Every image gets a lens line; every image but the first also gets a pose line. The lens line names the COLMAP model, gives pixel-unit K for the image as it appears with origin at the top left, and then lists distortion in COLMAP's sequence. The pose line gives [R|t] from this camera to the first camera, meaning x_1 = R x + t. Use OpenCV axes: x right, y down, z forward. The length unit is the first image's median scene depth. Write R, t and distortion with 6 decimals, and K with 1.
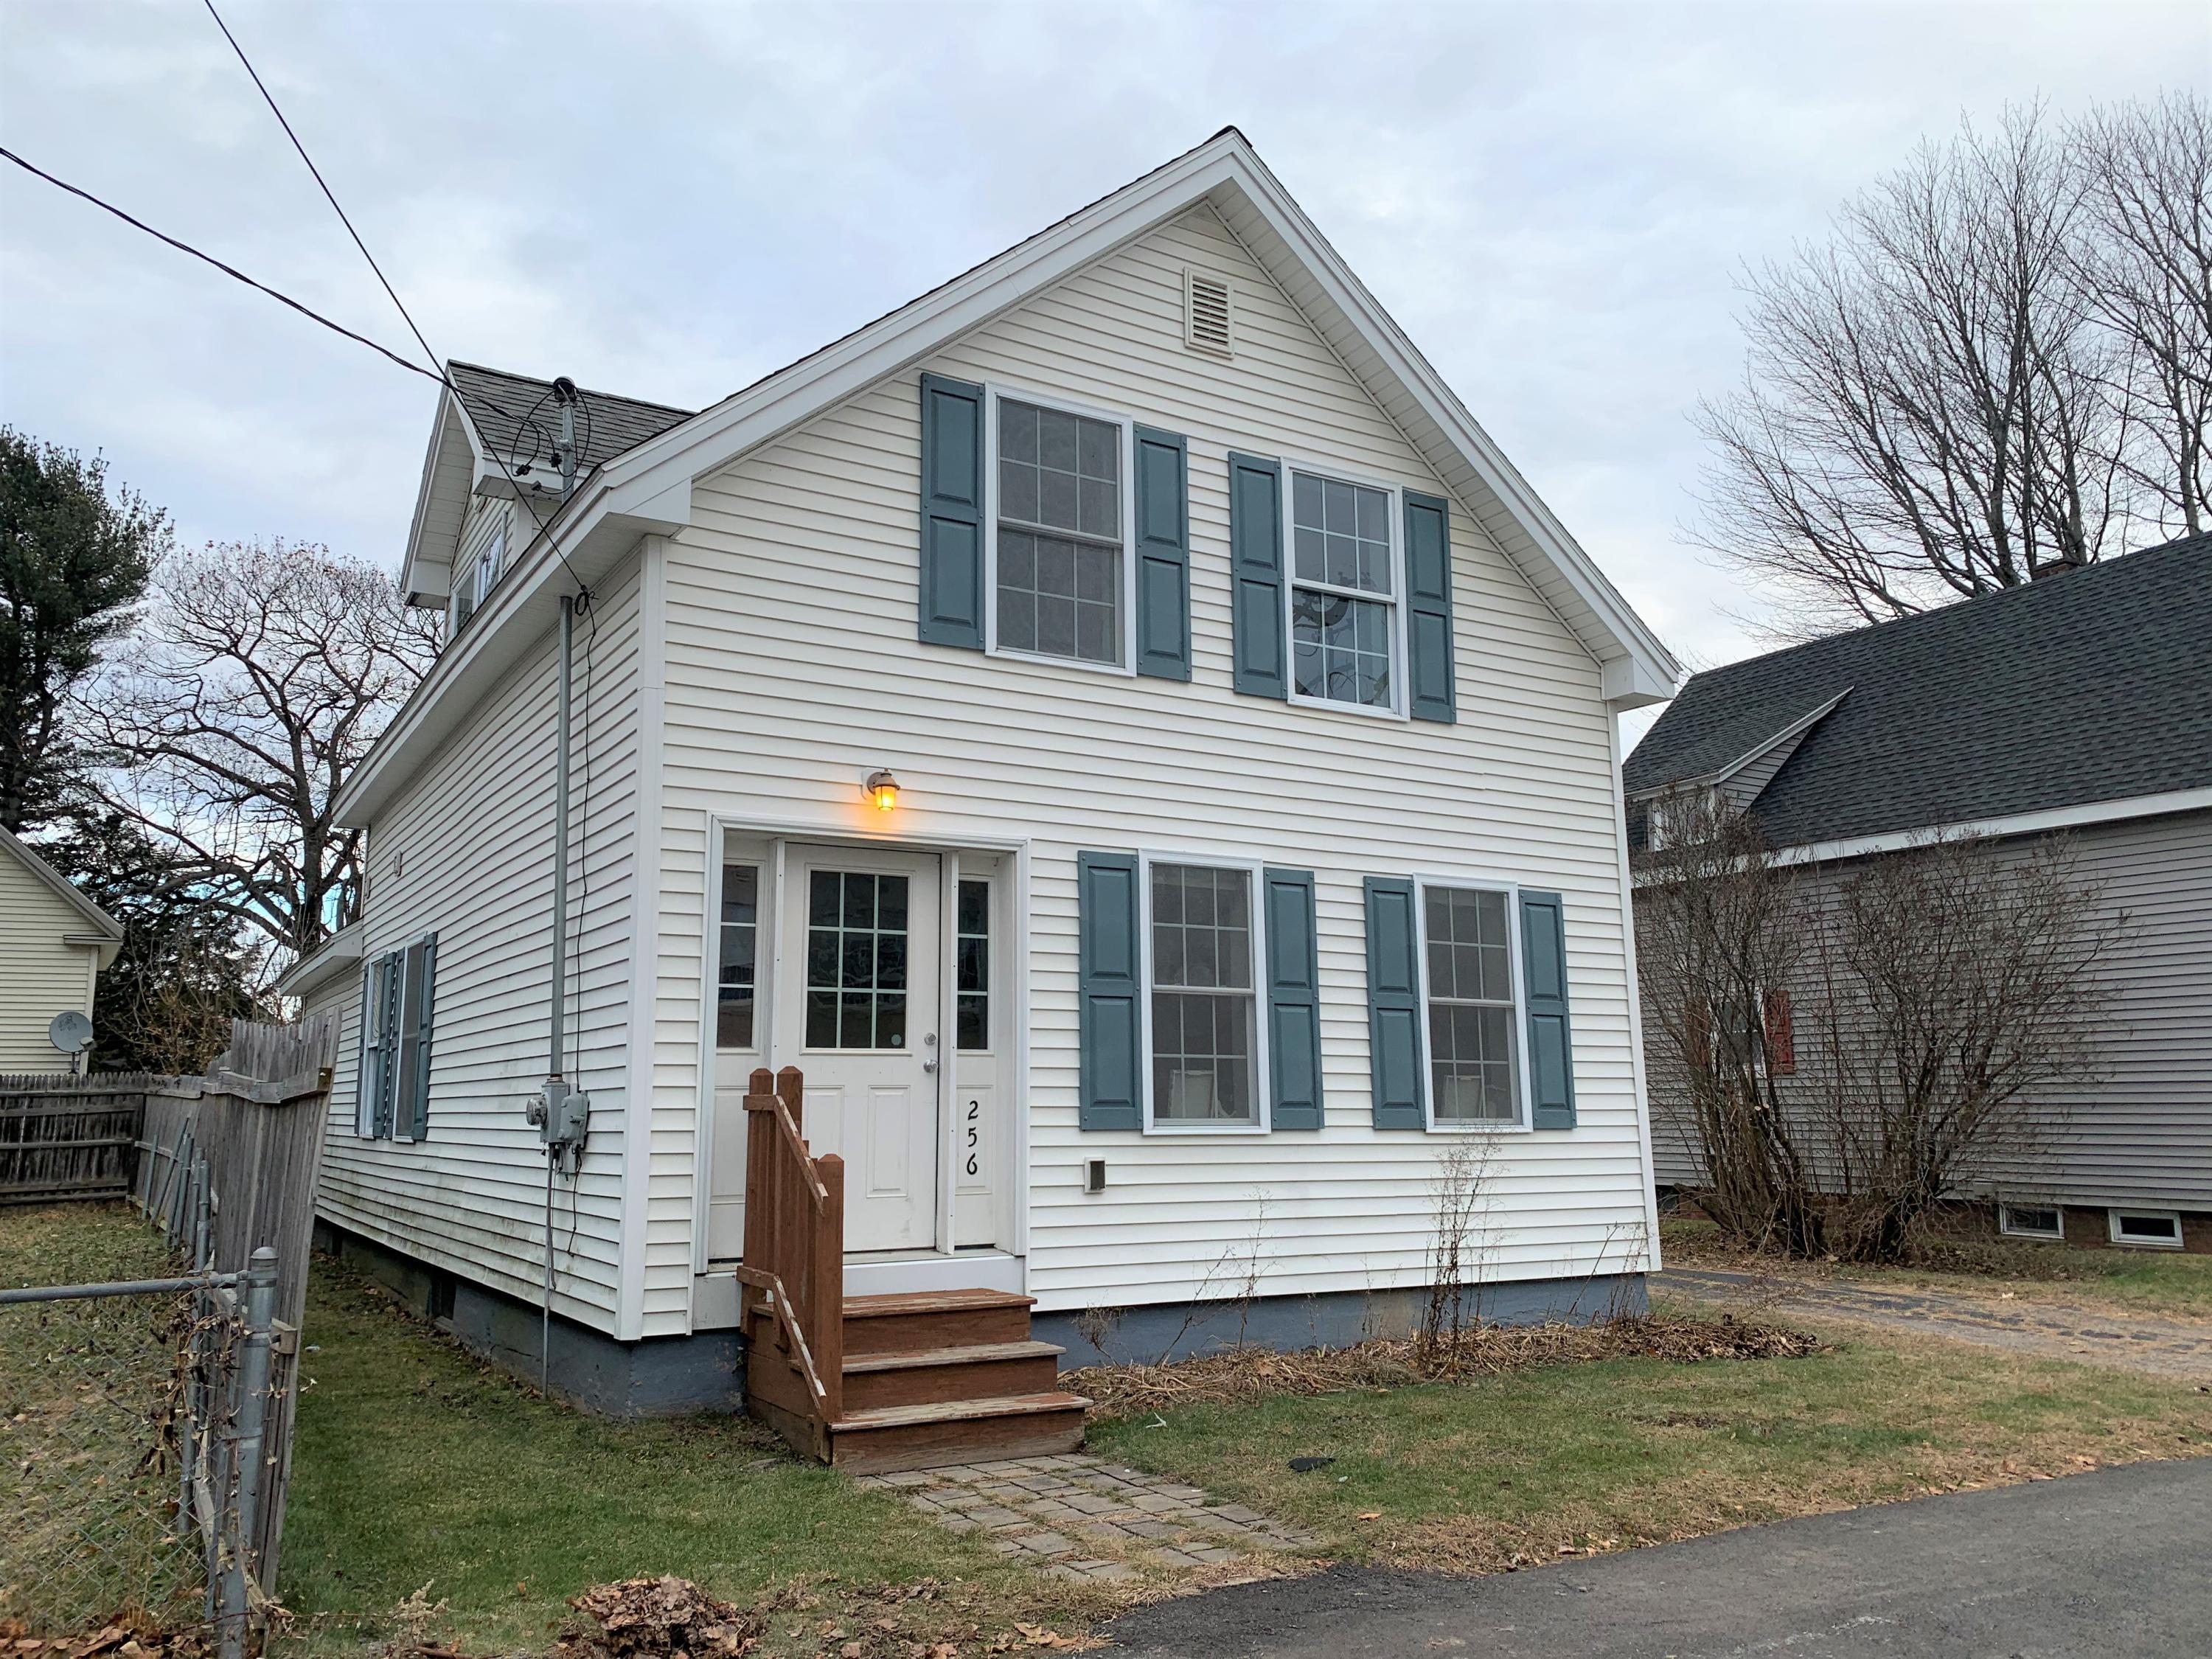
lens RADIAL K [[1688.5, 0, 1106.2], [0, 1688.5, 817.8], [0, 0, 1]] dist [0.027902, -0.027673]
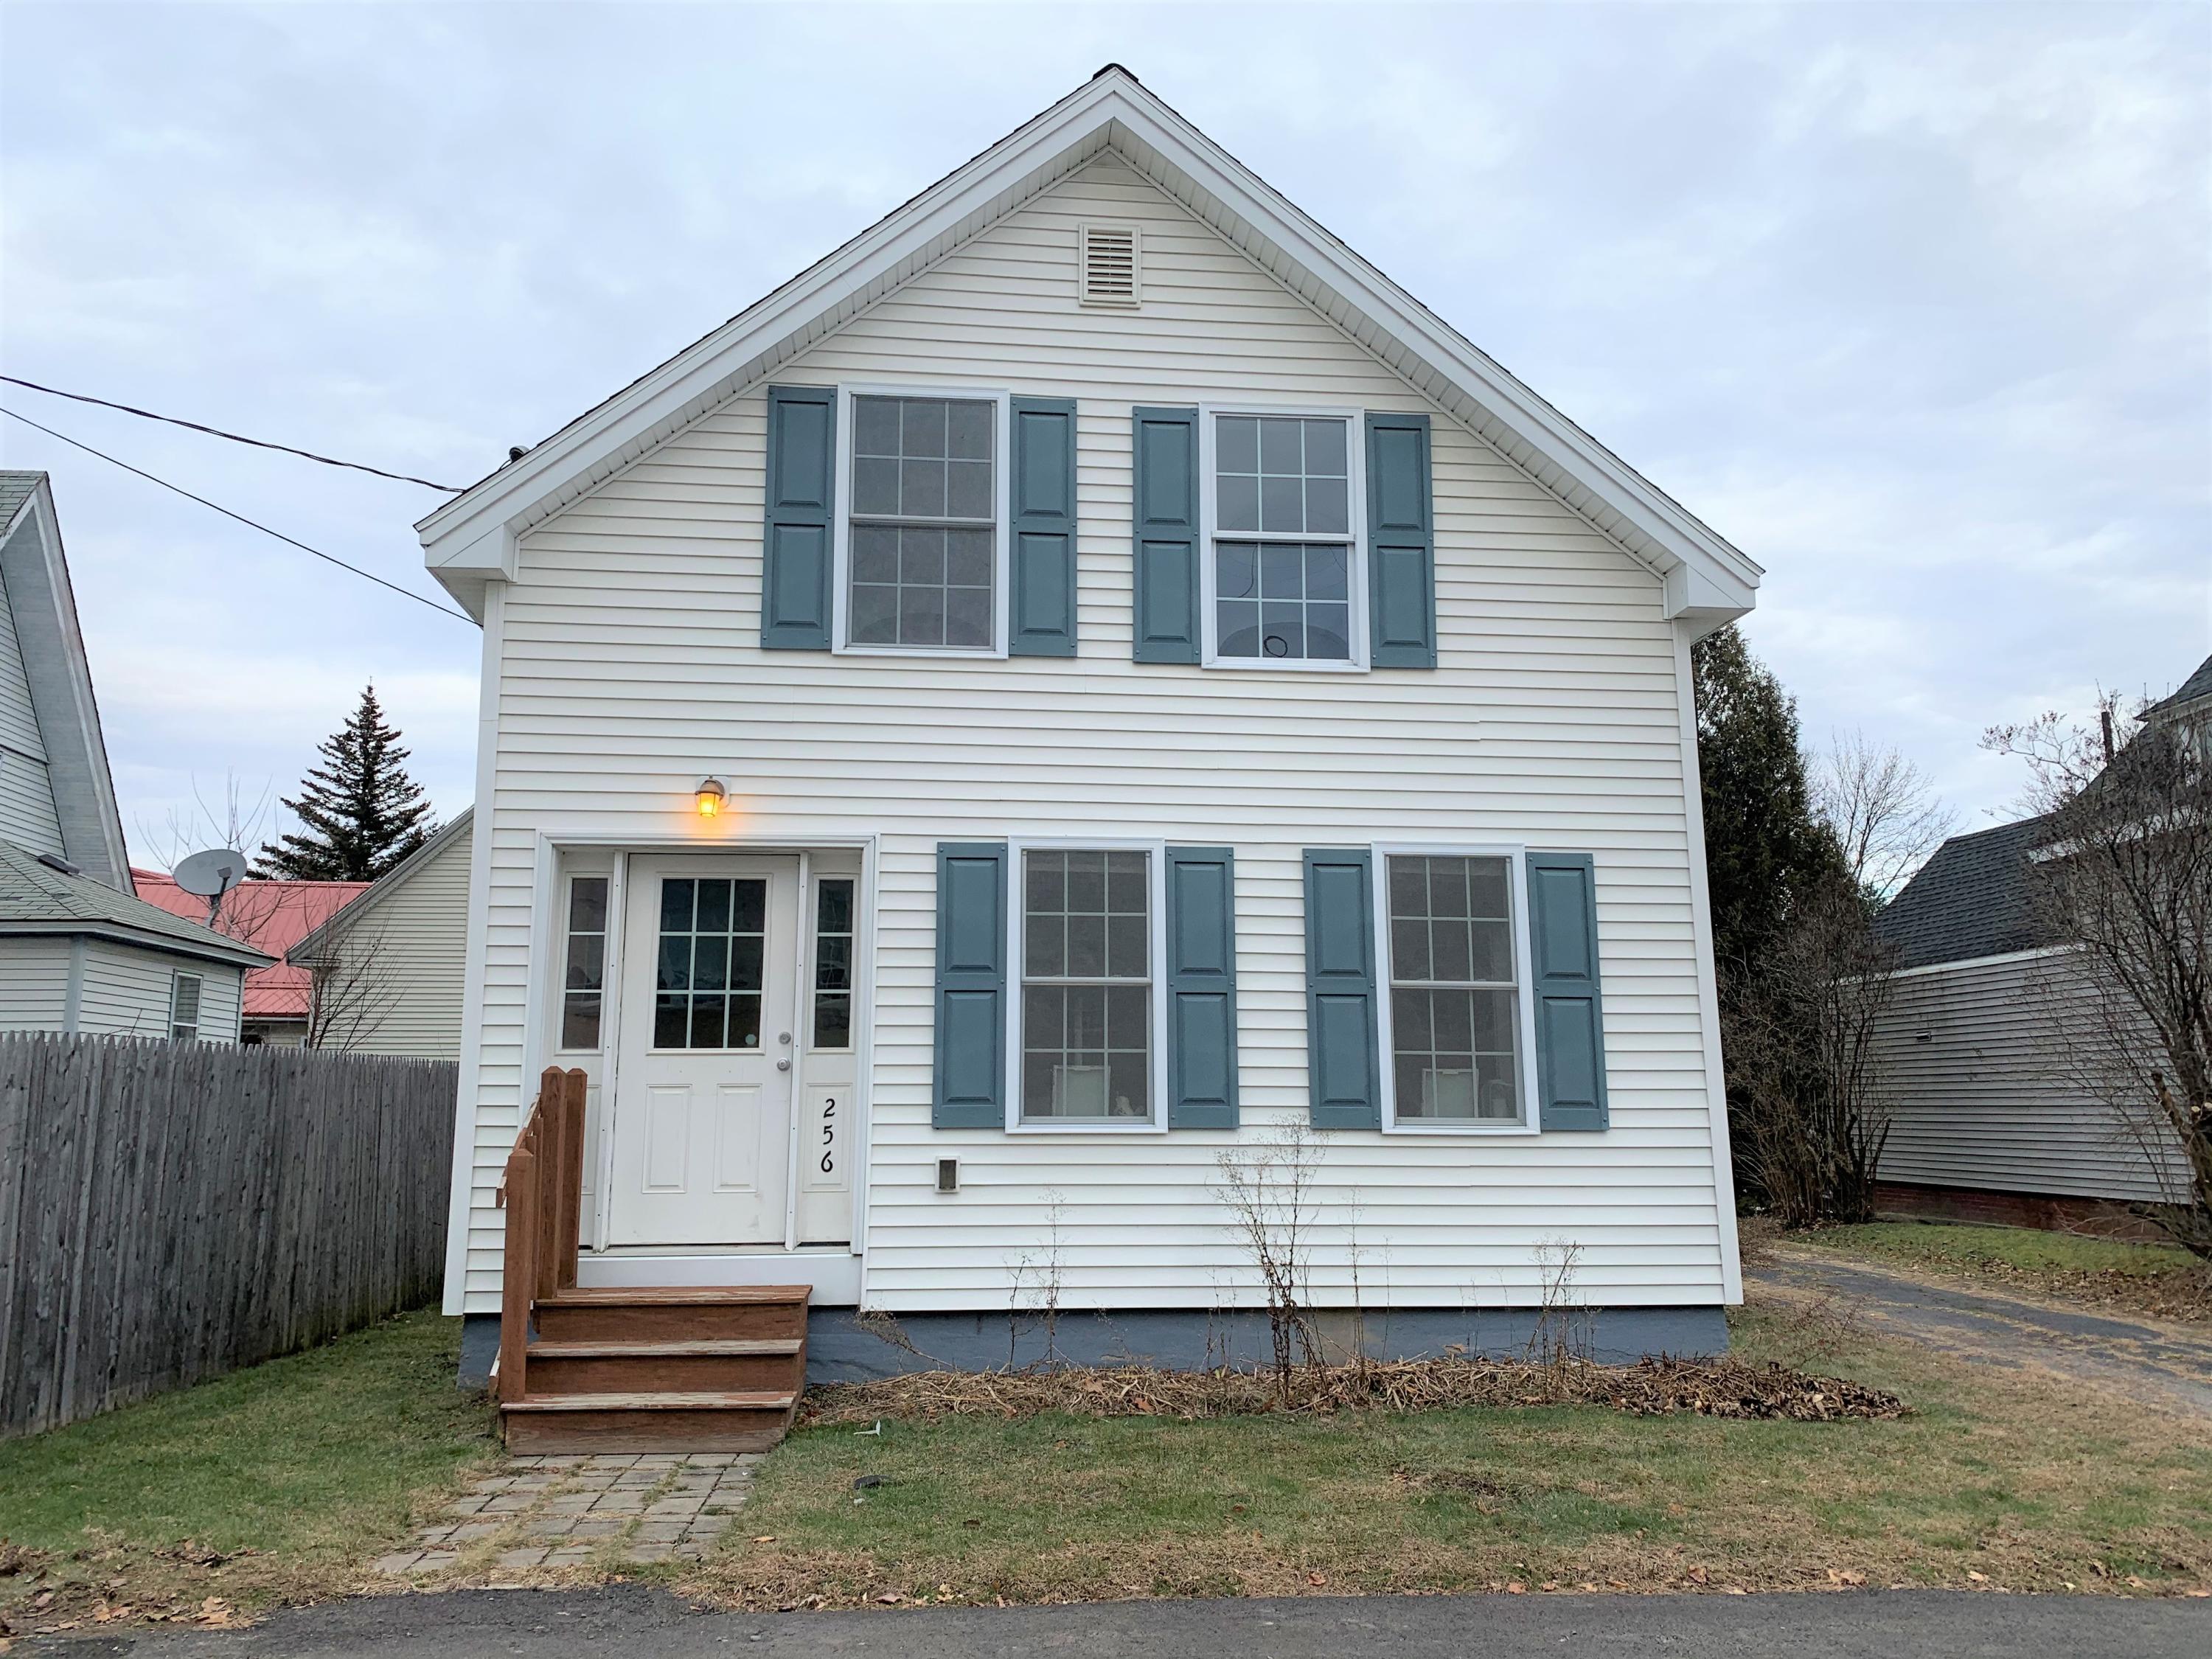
lens RADIAL K [[1688.5, 0, 1106.2], [0, 1688.5, 817.8], [0, 0, 1]] dist [0.027902, -0.027673]
pose [[0.905661, -0.072075, -0.417832, 0.456445], [0.070557, 0.997325, -0.019101, 0.029280], [0.418091, -0.012182, 0.908324, 0.144590]]
